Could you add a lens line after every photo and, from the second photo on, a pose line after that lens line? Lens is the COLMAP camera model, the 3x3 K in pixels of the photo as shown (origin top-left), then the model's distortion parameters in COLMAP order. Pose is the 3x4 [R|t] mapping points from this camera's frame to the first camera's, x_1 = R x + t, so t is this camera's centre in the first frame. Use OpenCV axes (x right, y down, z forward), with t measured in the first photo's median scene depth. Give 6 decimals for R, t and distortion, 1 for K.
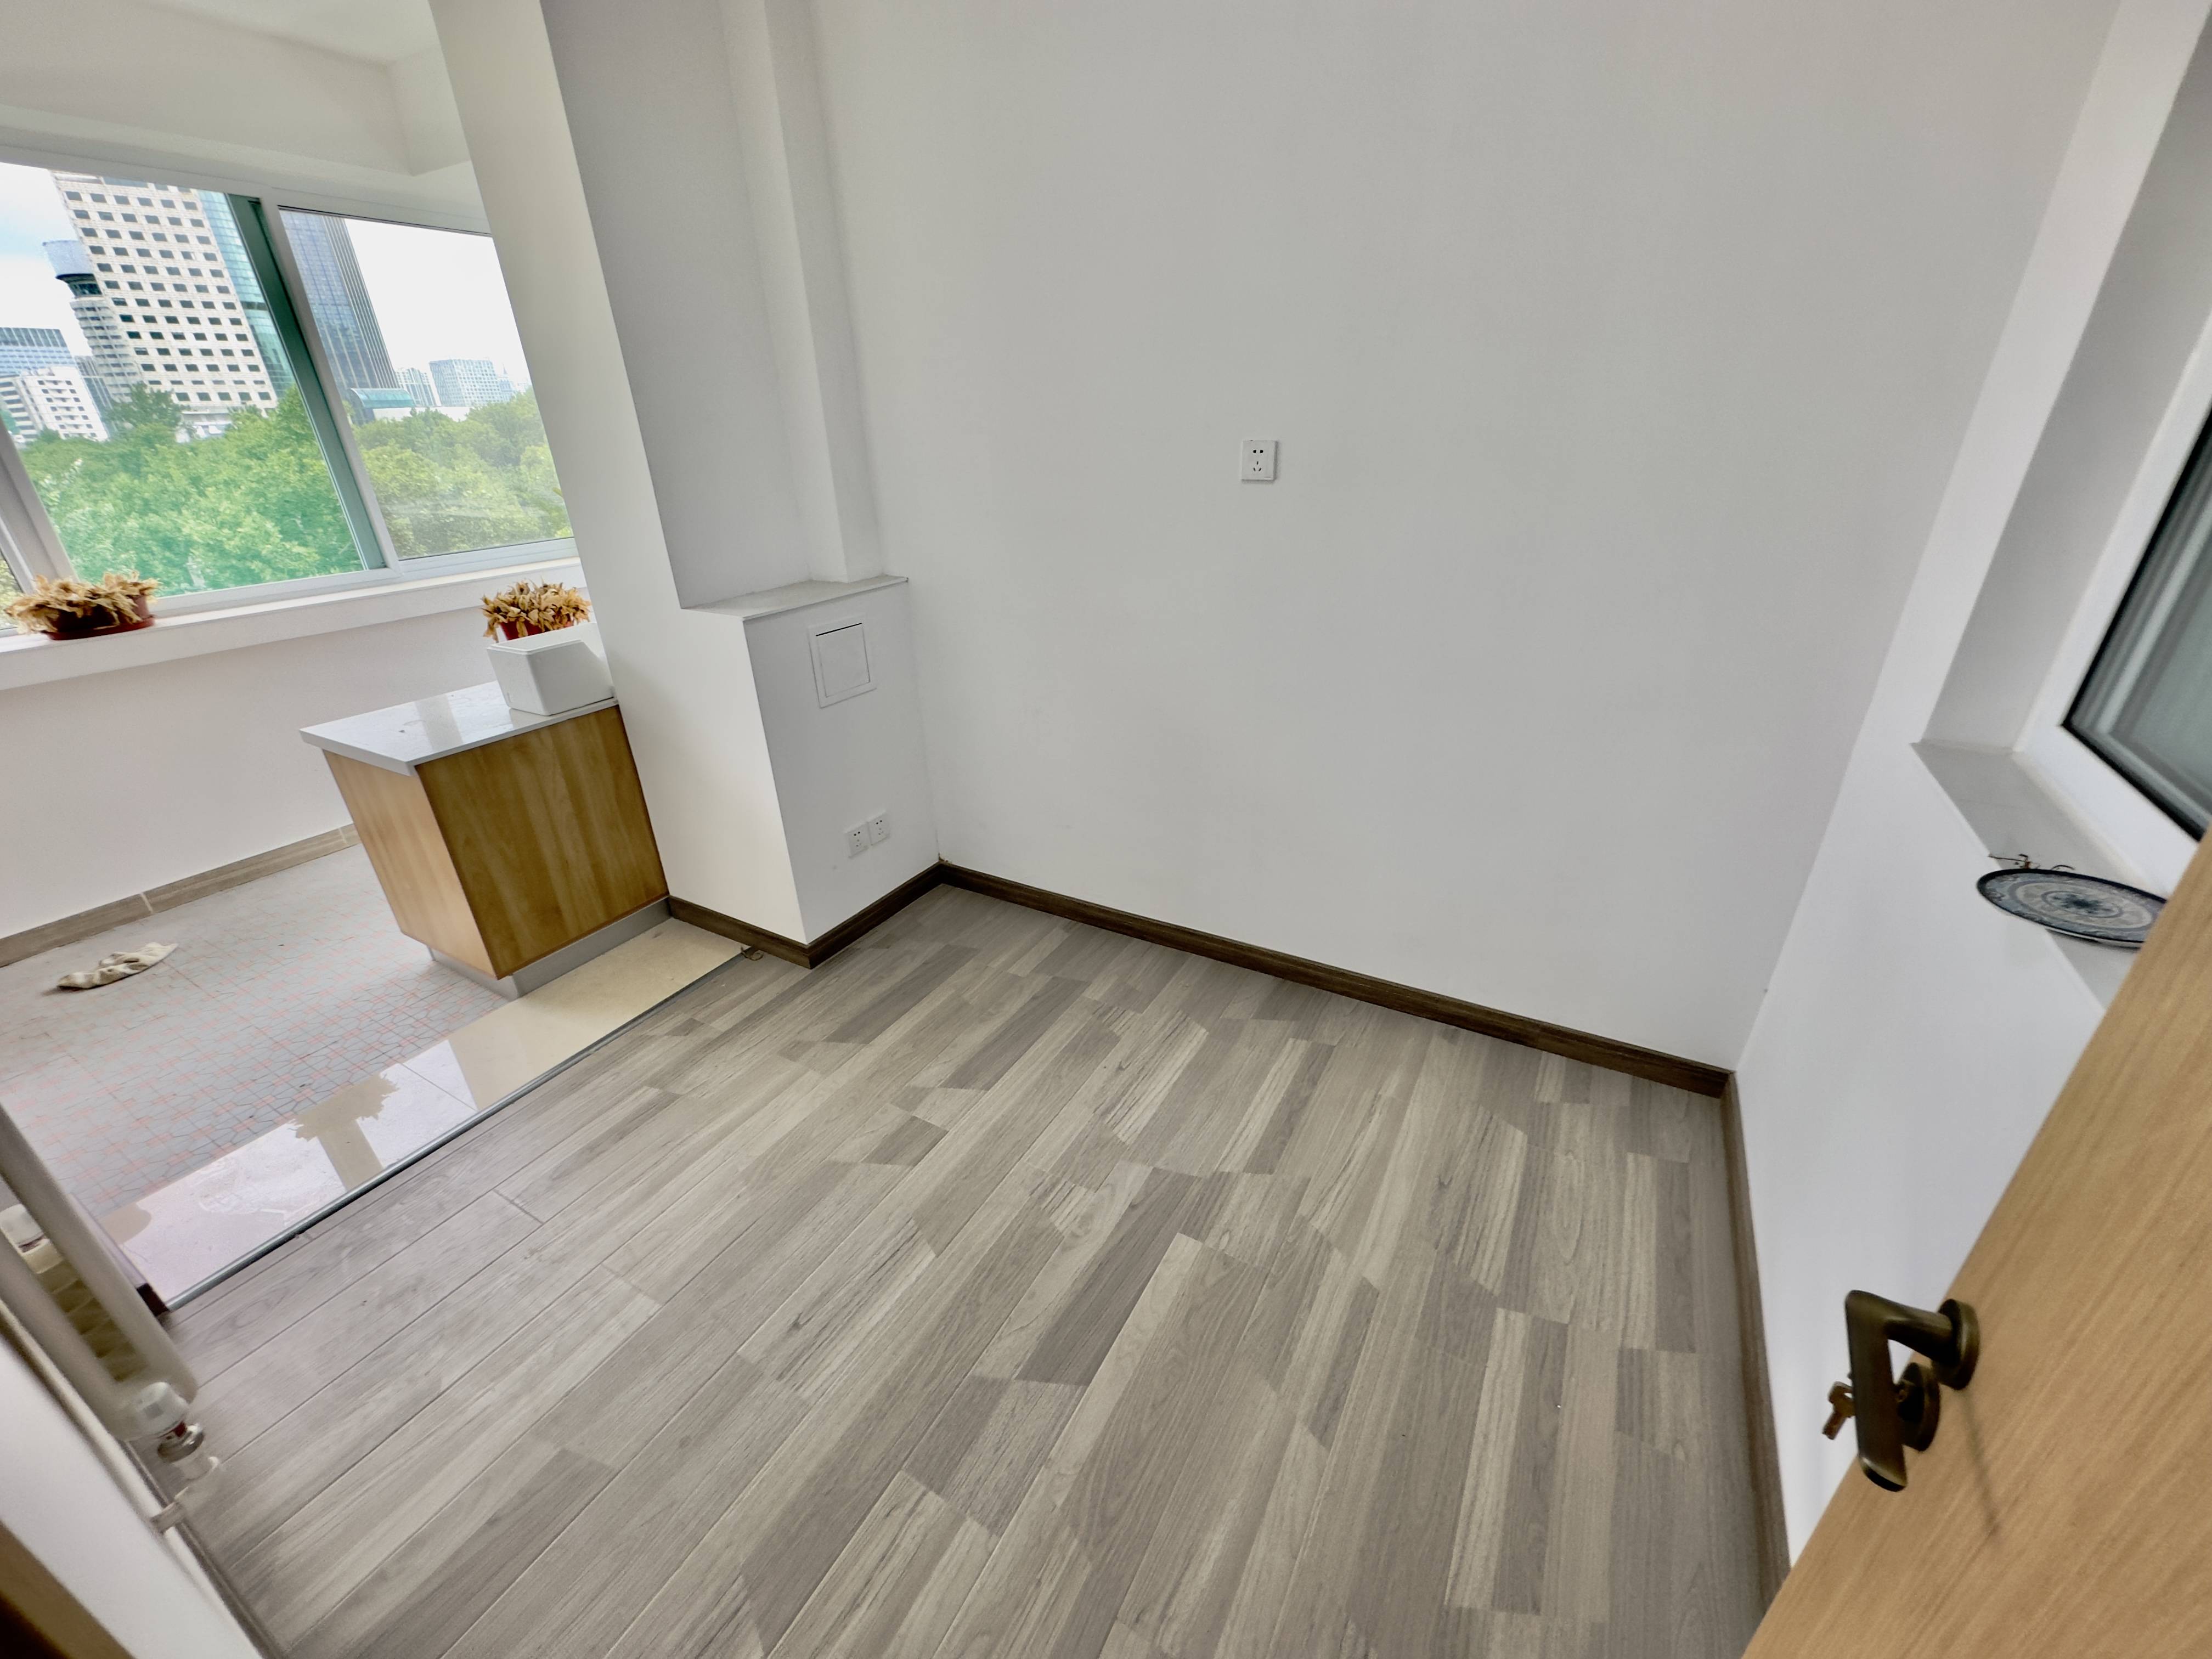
lens RADIAL K [[875.7, 0, 1100.2], [0, 875.7, 826.3], [0, 0, 1]] dist [-0.001796, 0.000651]
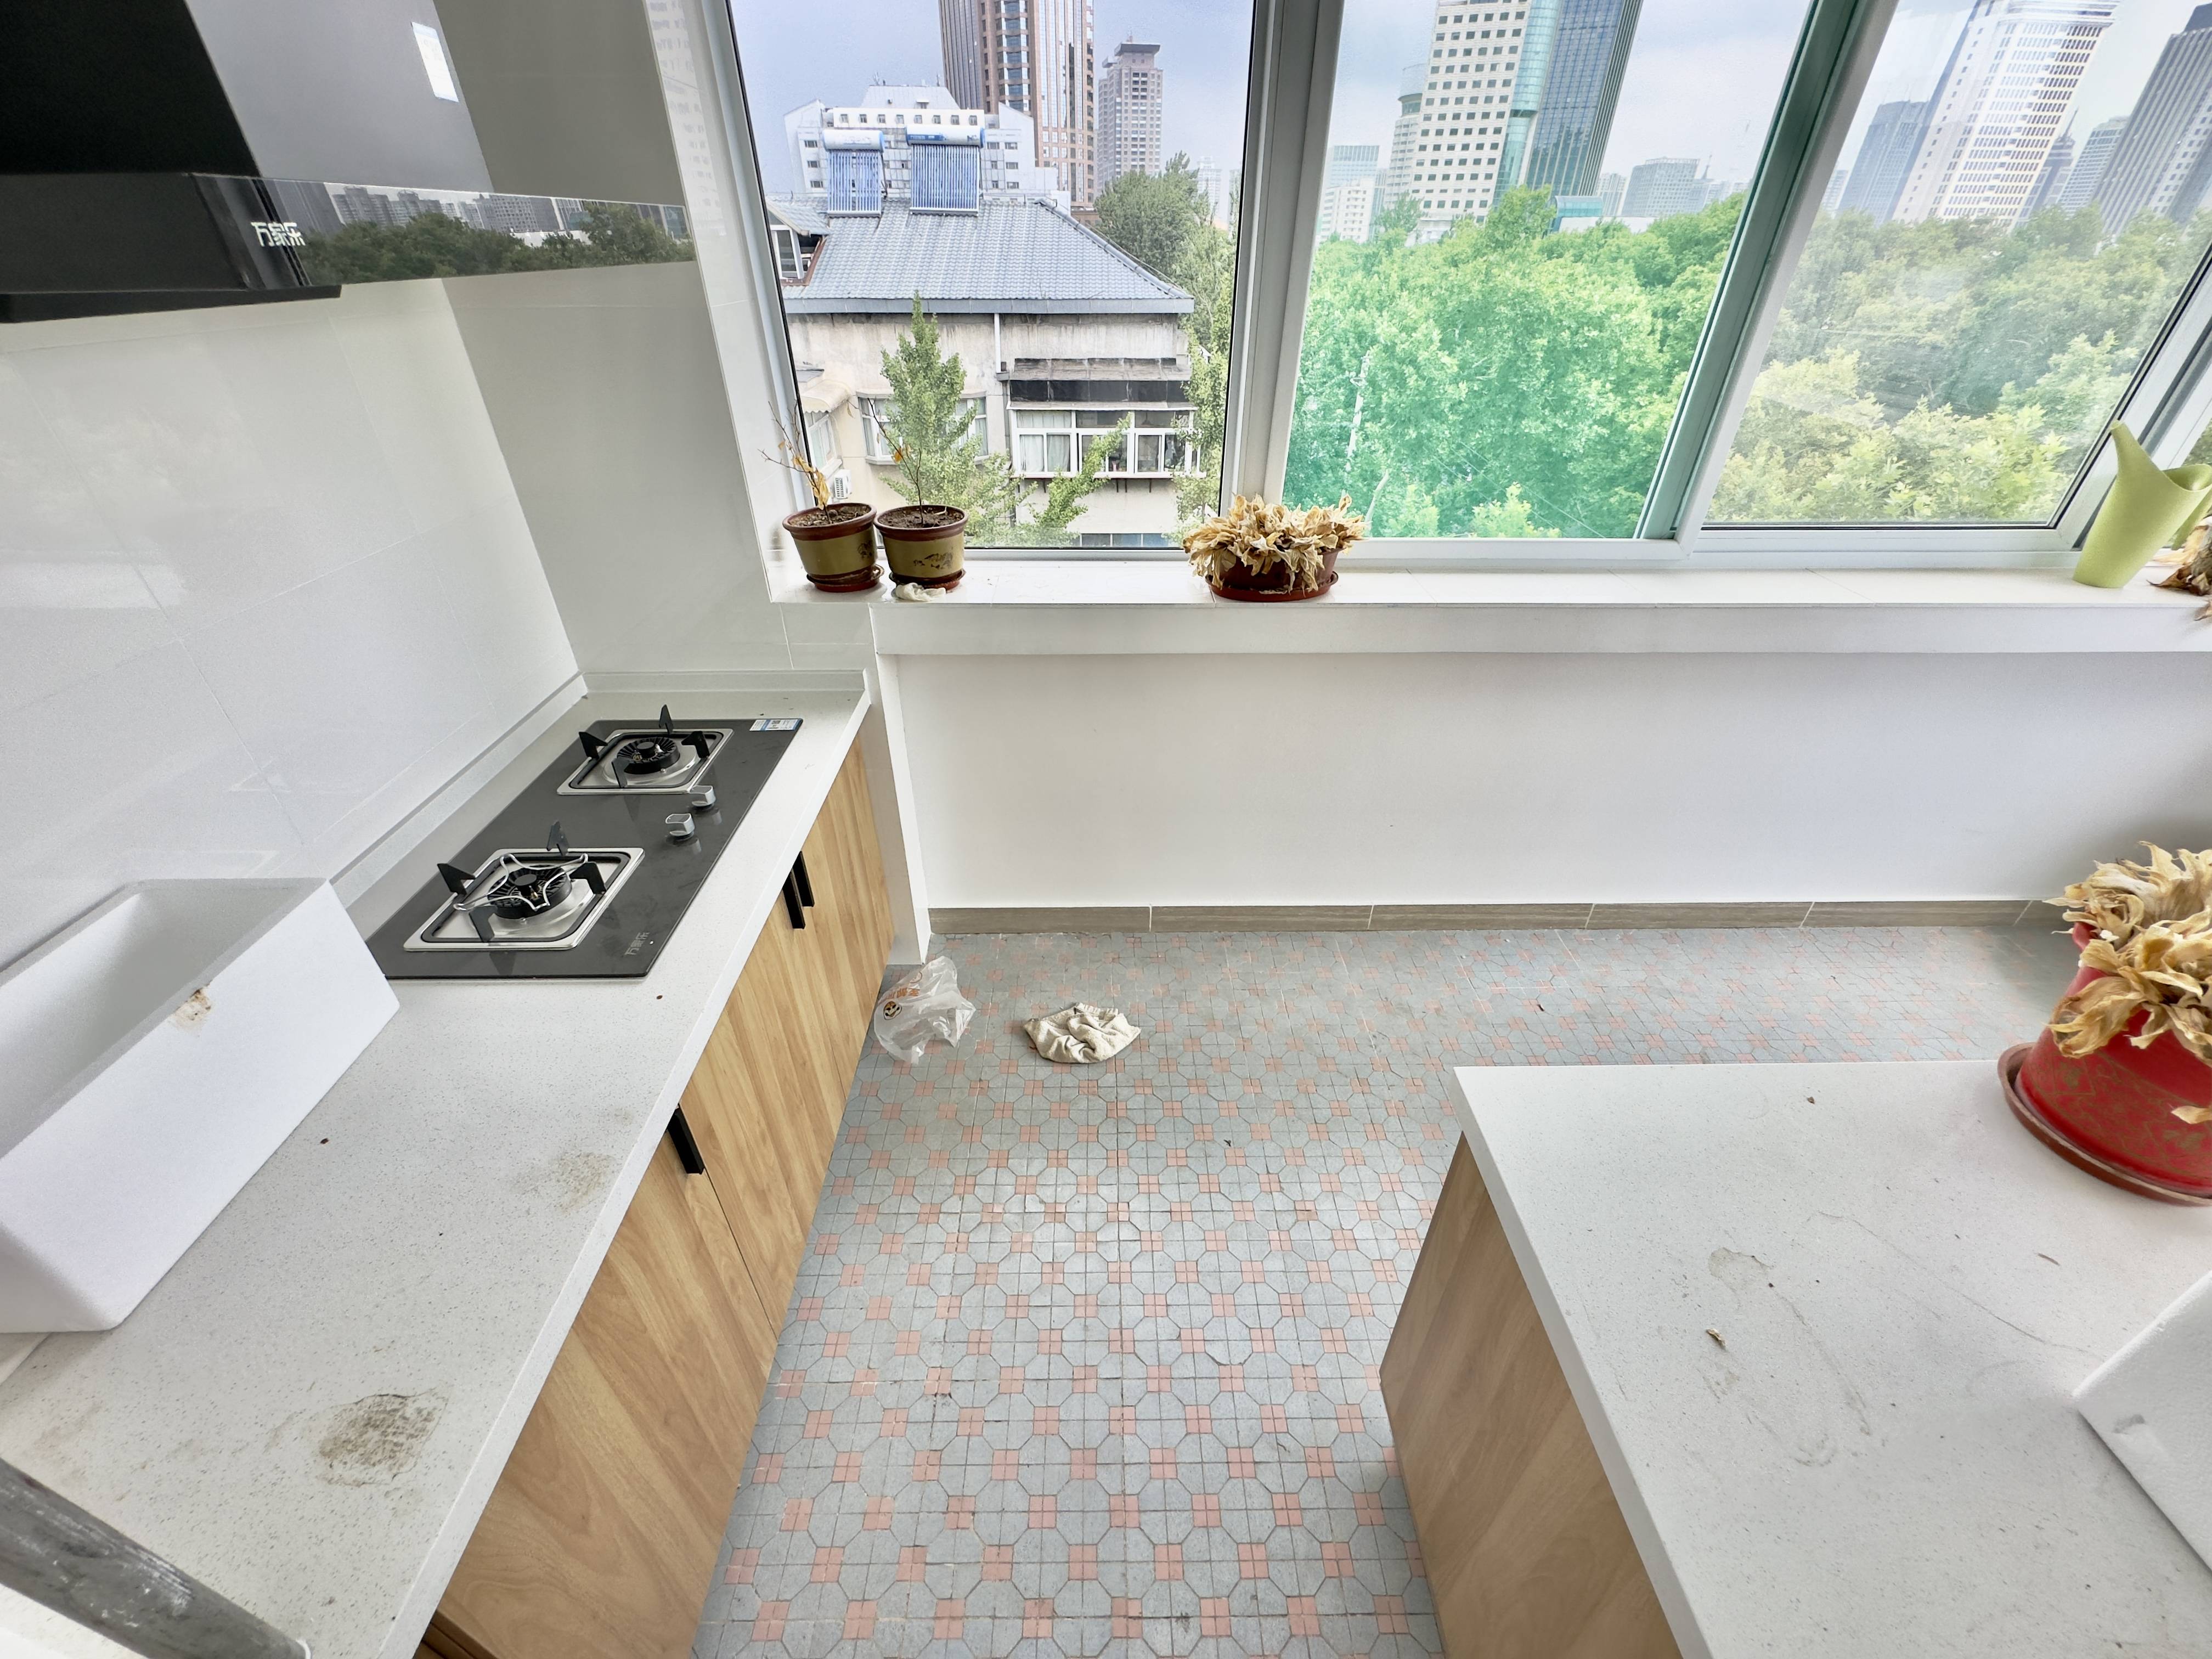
lens RADIAL K [[875.7, 0, 1105.6], [0, 875.7, 832.4], [0, 0, 1]] dist [-0.001796, 0.000651]
pose [[0.501618, 0.506909, -0.701016, -0.685788], [-0.384991, 0.856478, 0.343842, -0.252989], [0.774701, 0.097407, 0.624780, 0.544610]]
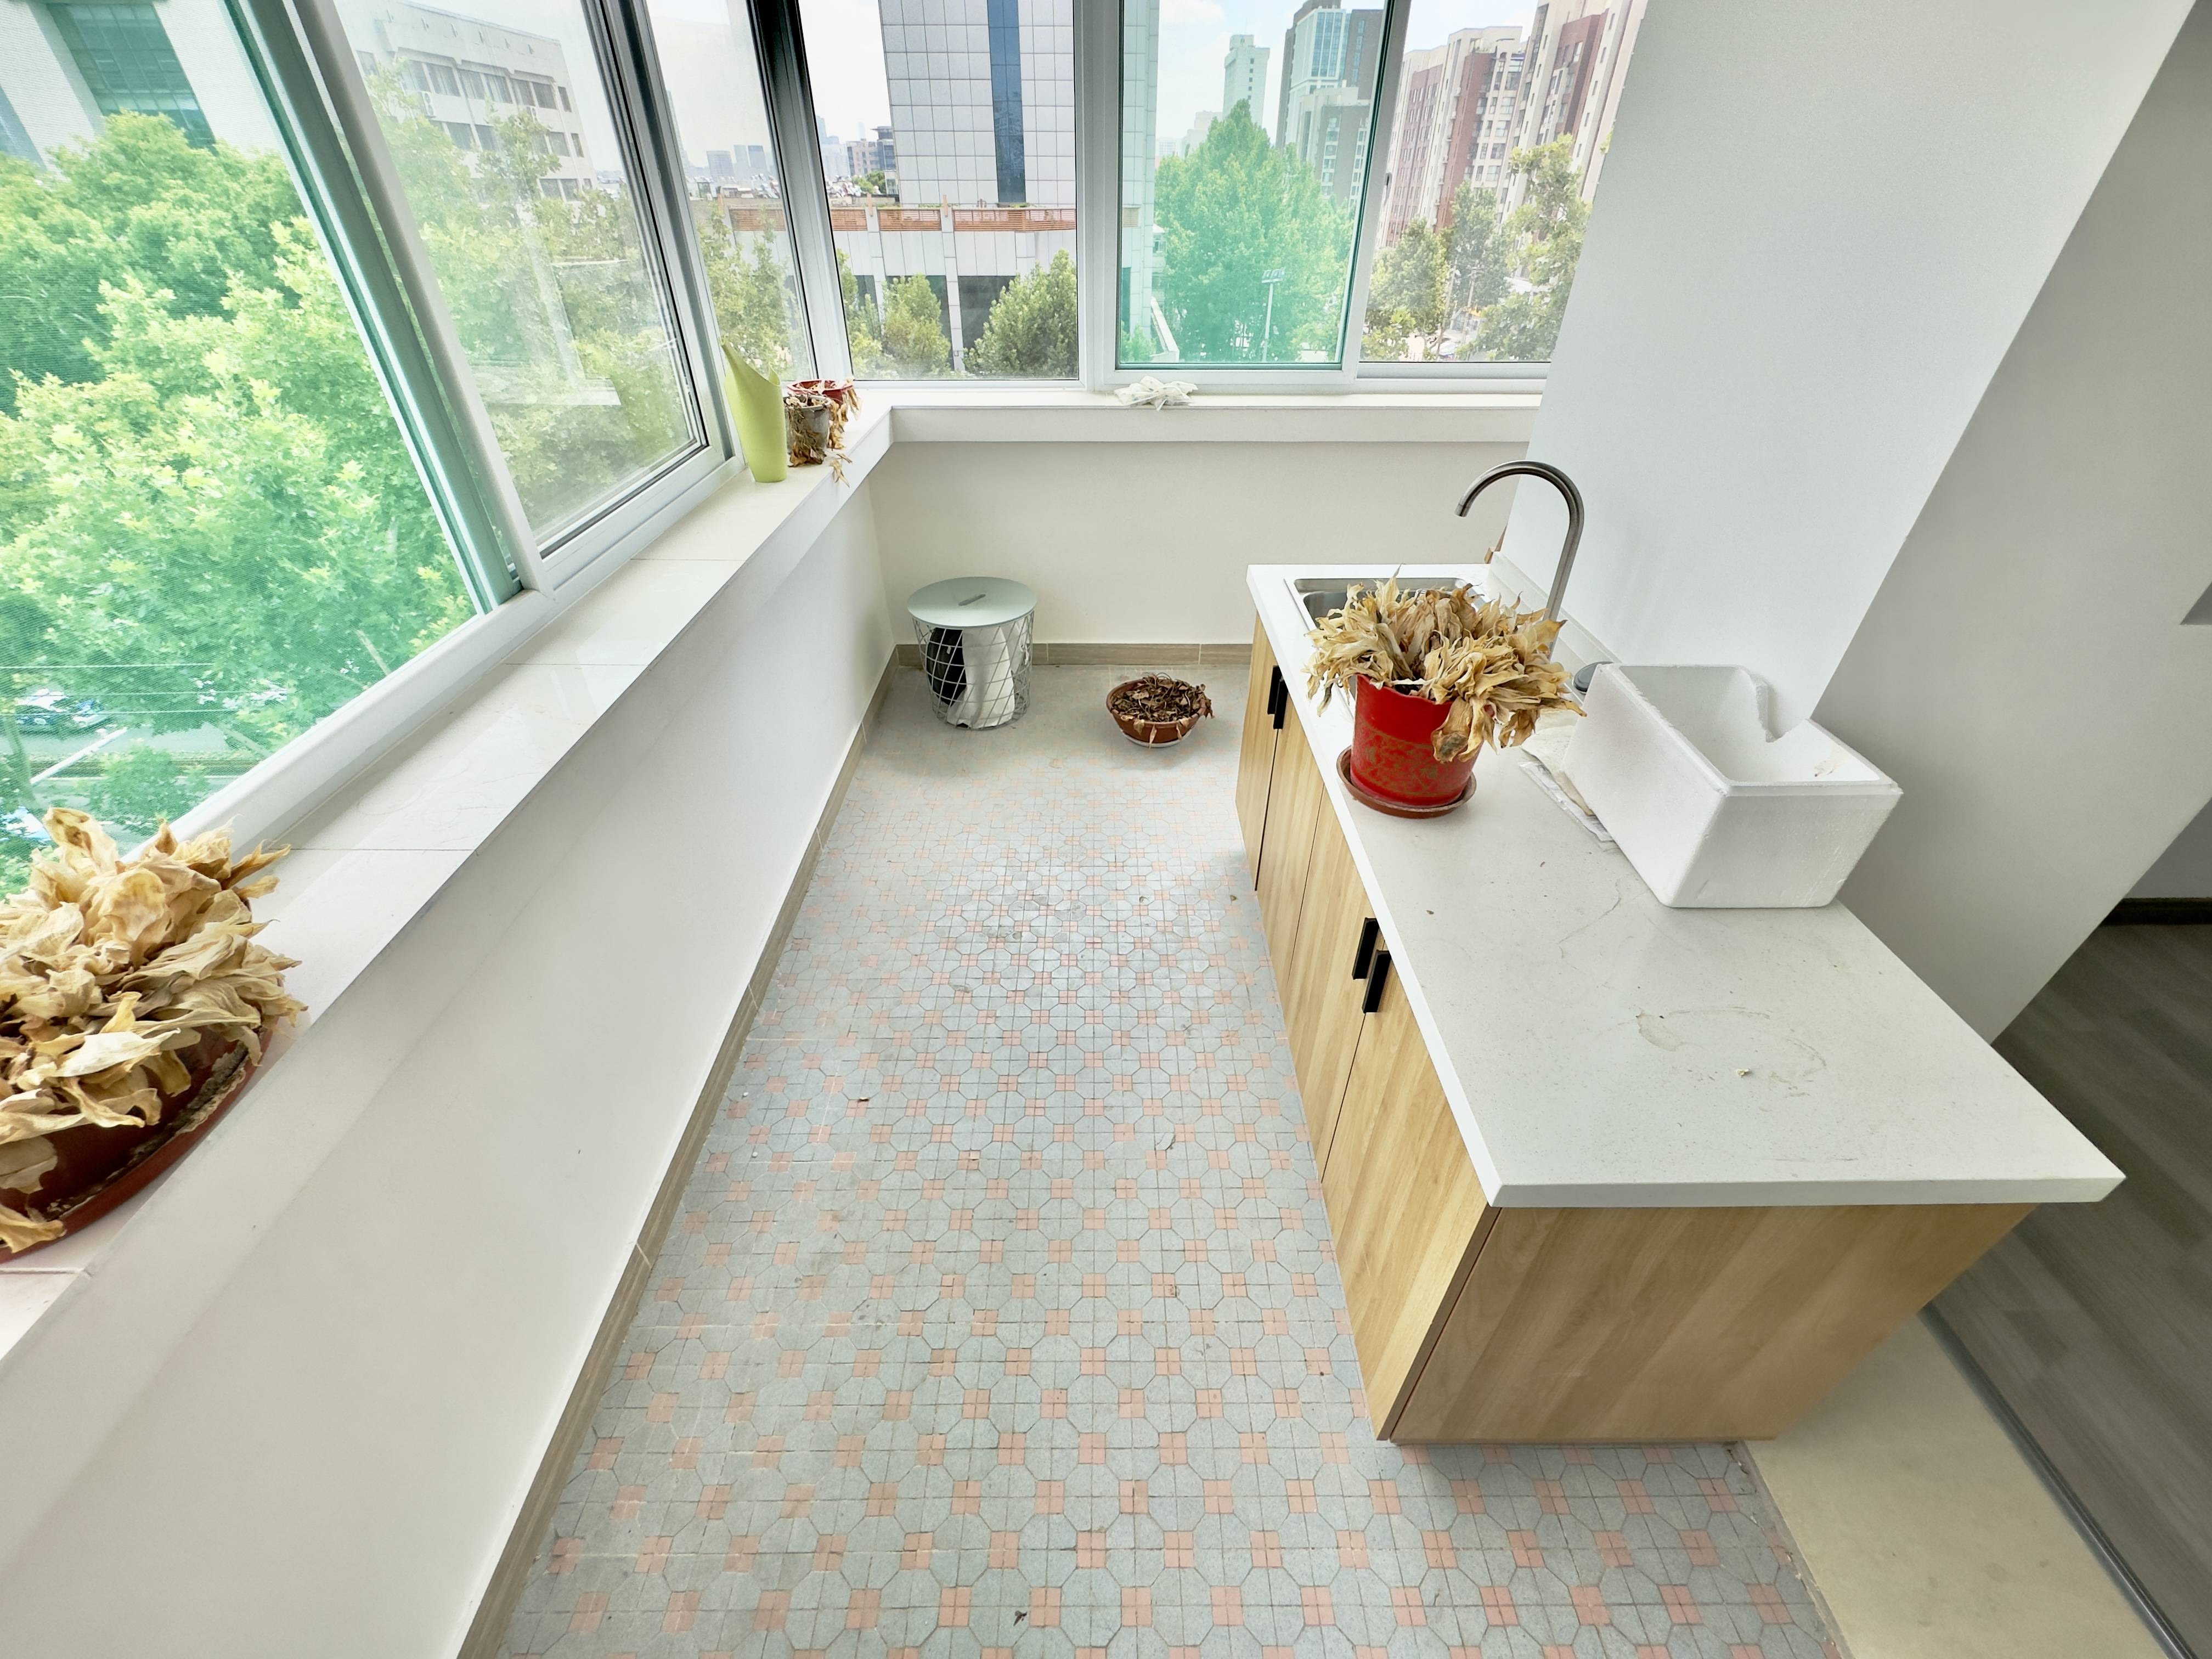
lens RADIAL K [[875.7, 0, 1107.1], [0, 875.7, 827.5], [0, 0, 1]] dist [-0.001796, 0.000651]
pose [[0.861926, -0.269597, 0.429418, -1.036609], [0.189913, 0.956930, 0.219586, -0.306534], [-0.470123, -0.107715, 0.876003, 0.712938]]
